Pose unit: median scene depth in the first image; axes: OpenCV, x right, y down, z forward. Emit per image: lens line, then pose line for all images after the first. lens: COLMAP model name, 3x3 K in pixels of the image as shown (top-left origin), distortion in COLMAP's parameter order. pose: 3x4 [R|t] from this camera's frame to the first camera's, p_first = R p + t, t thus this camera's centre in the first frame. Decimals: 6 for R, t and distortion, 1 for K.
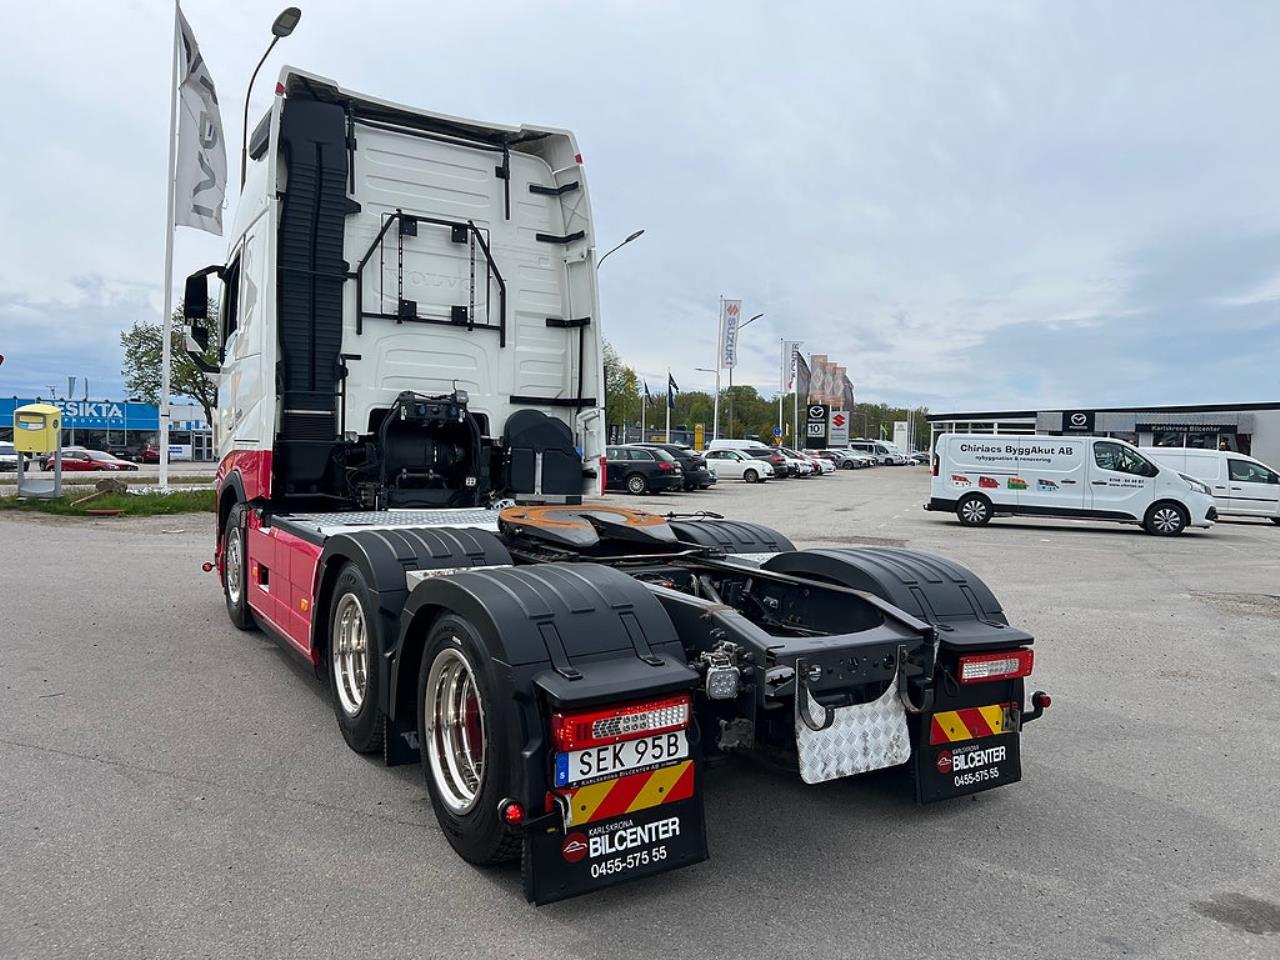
lens RADIAL K [[967.3, 0, 639.7], [0, 967.3, 479.3], [0, 0, 1]] dist [0.065867, -0.078529]
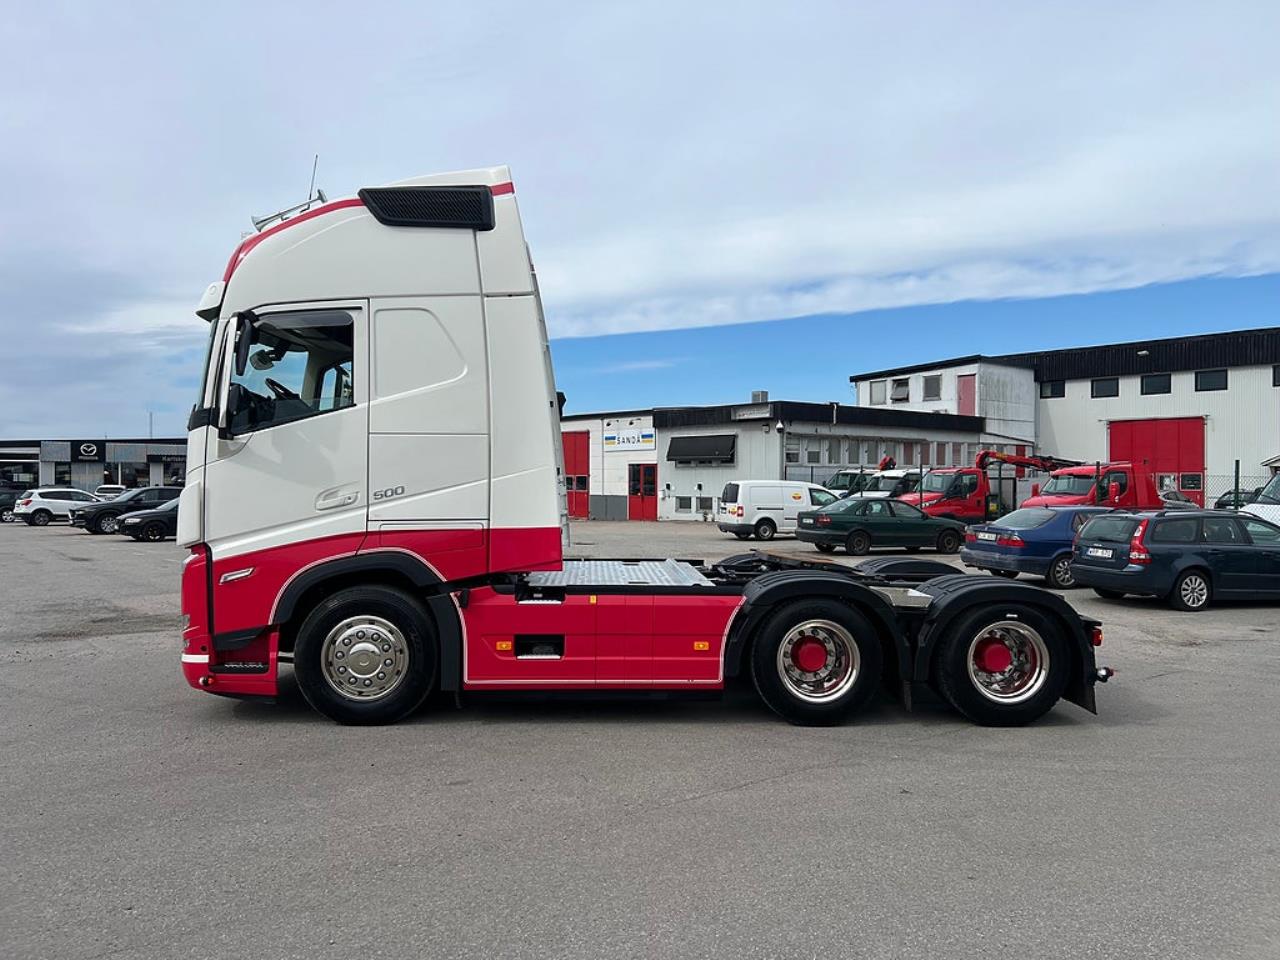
lens RADIAL K [[967.3, 0, 636.6], [0, 967.3, 482.9], [0, 0, 1]] dist [0.065867, -0.078529]
pose [[0.488692, -0.024369, 0.872116, -1.039381], [0.042913, 0.999071, 0.003870, -0.064664], [-0.871400, 0.035534, 0.489284, 0.315446]]
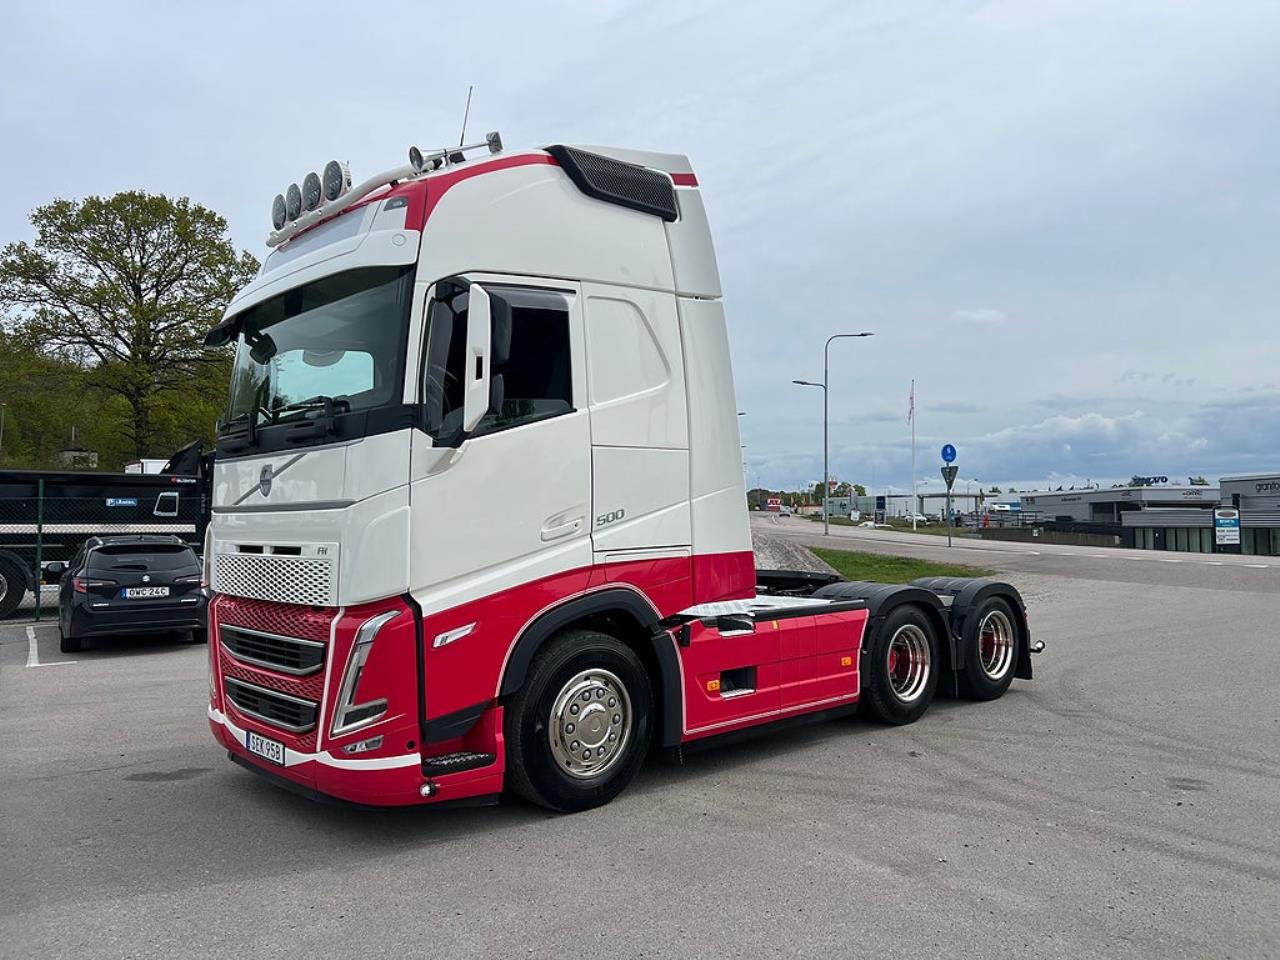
lens RADIAL K [[967.3, 0, 637.4], [0, 967.3, 479.2], [0, 0, 1]] dist [0.065867, -0.078529]
pose [[-0.177491, 0.008238, 0.984088, -1.100527], [0.051446, 0.998675, 0.000919, -0.089952], [-0.982777, 0.050791, -0.177680, 1.046418]]
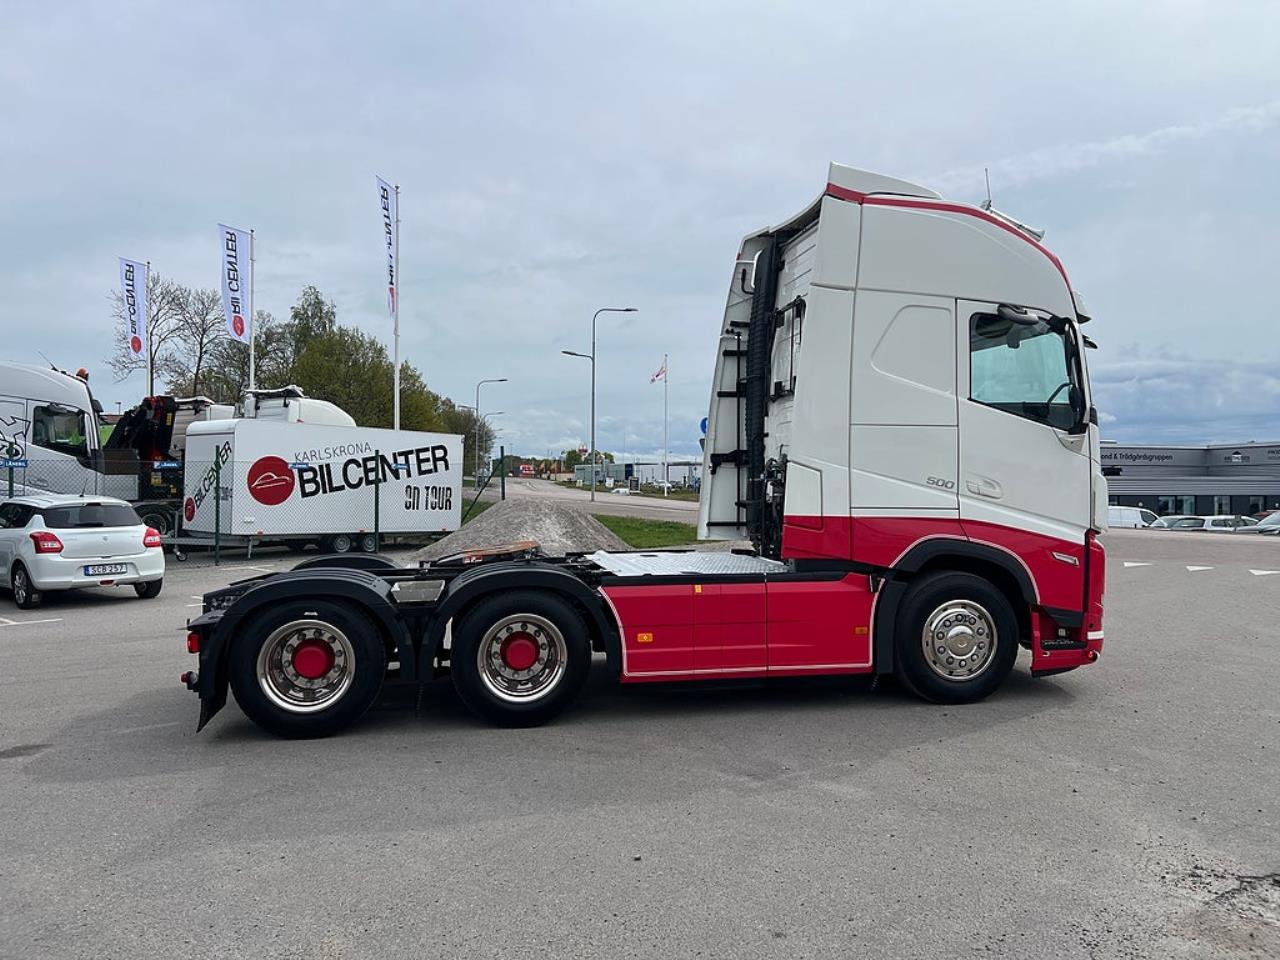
lens RADIAL K [[967.3, 0, 652.8], [0, 967.3, 482.9], [0, 0, 1]] dist [0.065867, -0.078529]
pose [[-0.437700, -0.031543, 0.898568, -1.144307], [0.033470, 0.998120, 0.051341, -0.101193], [-0.898498, 0.052547, -0.435821, 1.167914]]
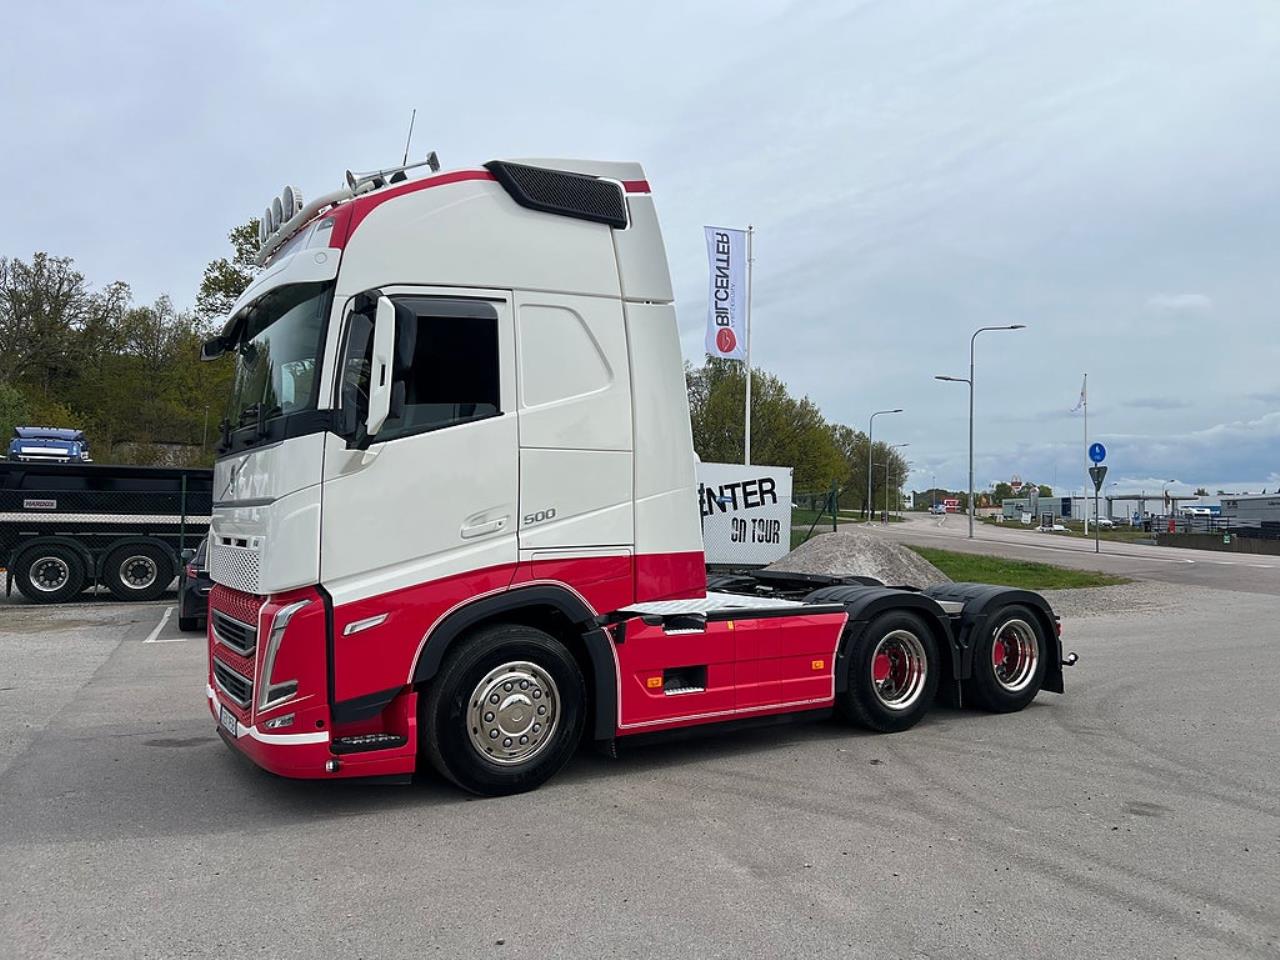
lens RADIAL K [[967.3, 0, 637.0], [0, 967.3, 480.1], [0, 0, 1]] dist [0.065867, -0.078529]
pose [[-0.003246, 0.004941, 0.999983, -1.138175], [0.044621, 0.998992, -0.004792, -0.083084], [-0.998999, 0.044605, -0.003463, 0.864657]]
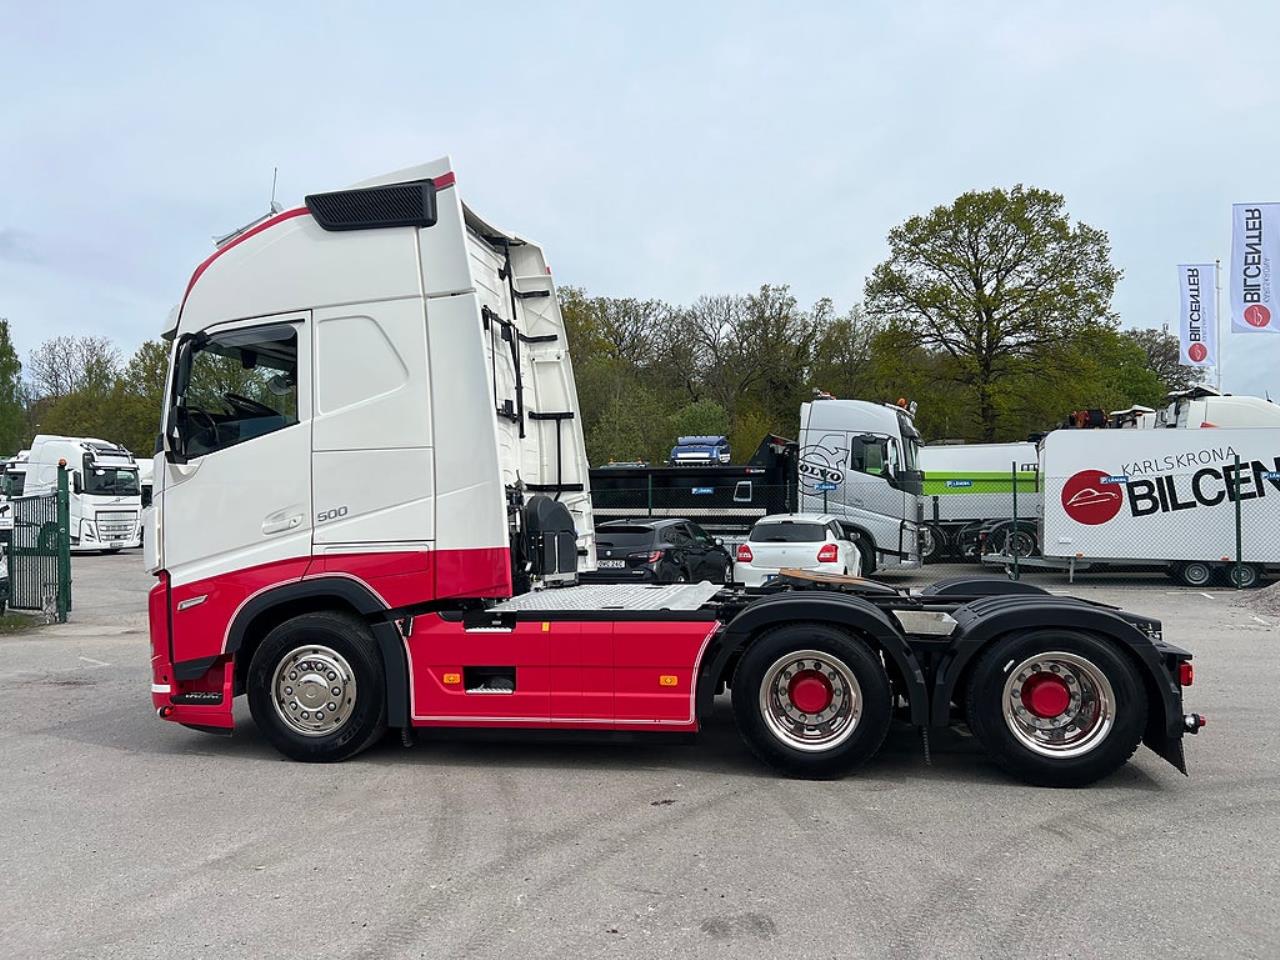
lens RADIAL K [[967.3, 0, 629.9], [0, 967.3, 483.6], [0, 0, 1]] dist [0.065867, -0.078529]
pose [[0.677811, -0.023601, 0.734857, -0.818848], [0.073194, 0.996686, -0.035502, -0.039431], [-0.731584, 0.077851, 0.677292, 0.196267]]
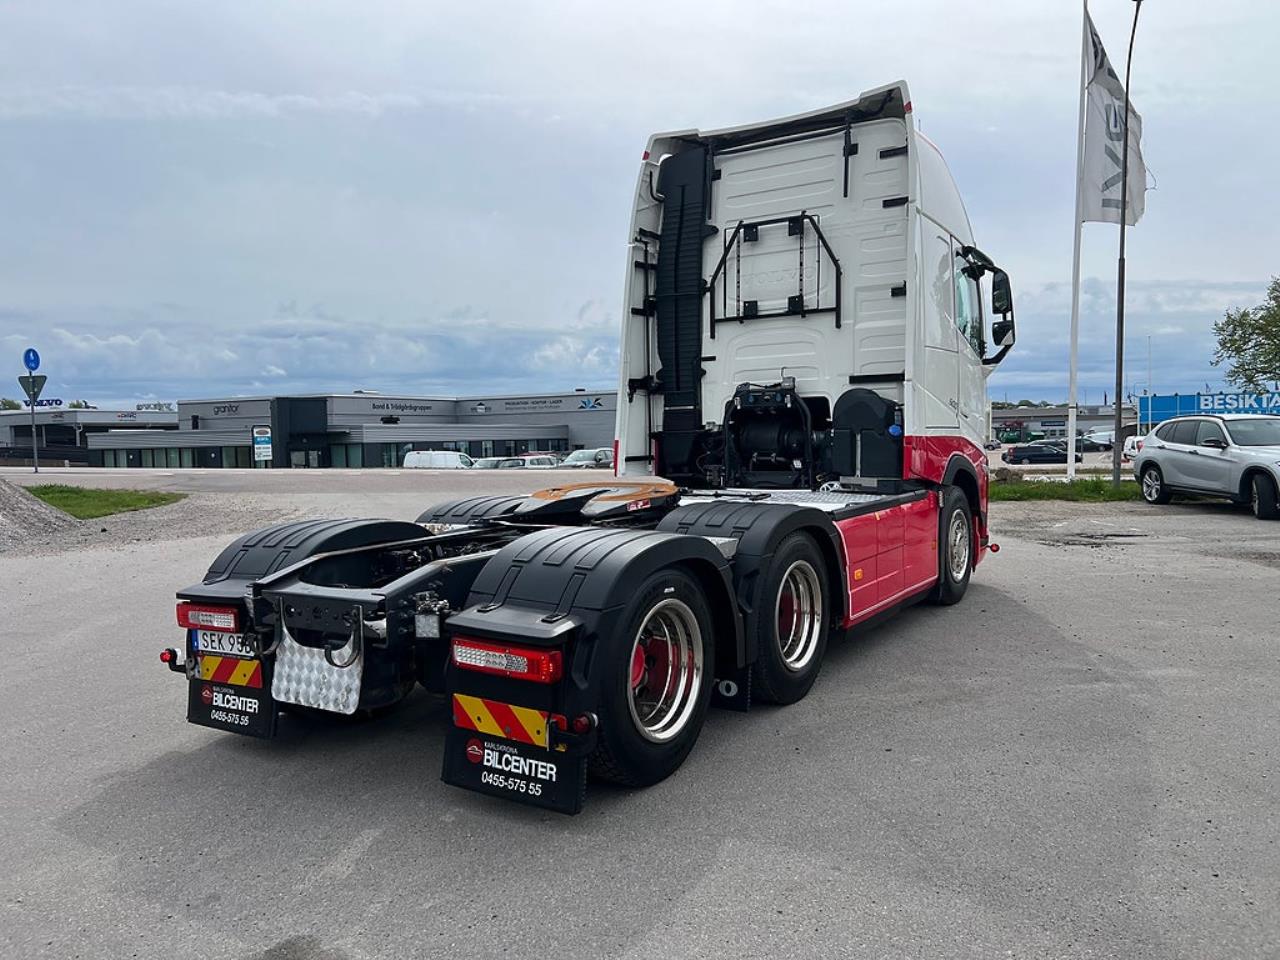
lens RADIAL K [[967.3, 0, 655.1], [0, 967.3, 475.3], [0, 0, 1]] dist [0.065867, -0.078529]
pose [[-0.952405, -0.026918, 0.303643, -0.441892], [0.006192, 0.994180, 0.107556, -0.081542], [-0.304771, 0.104317, -0.946695, 1.581915]]
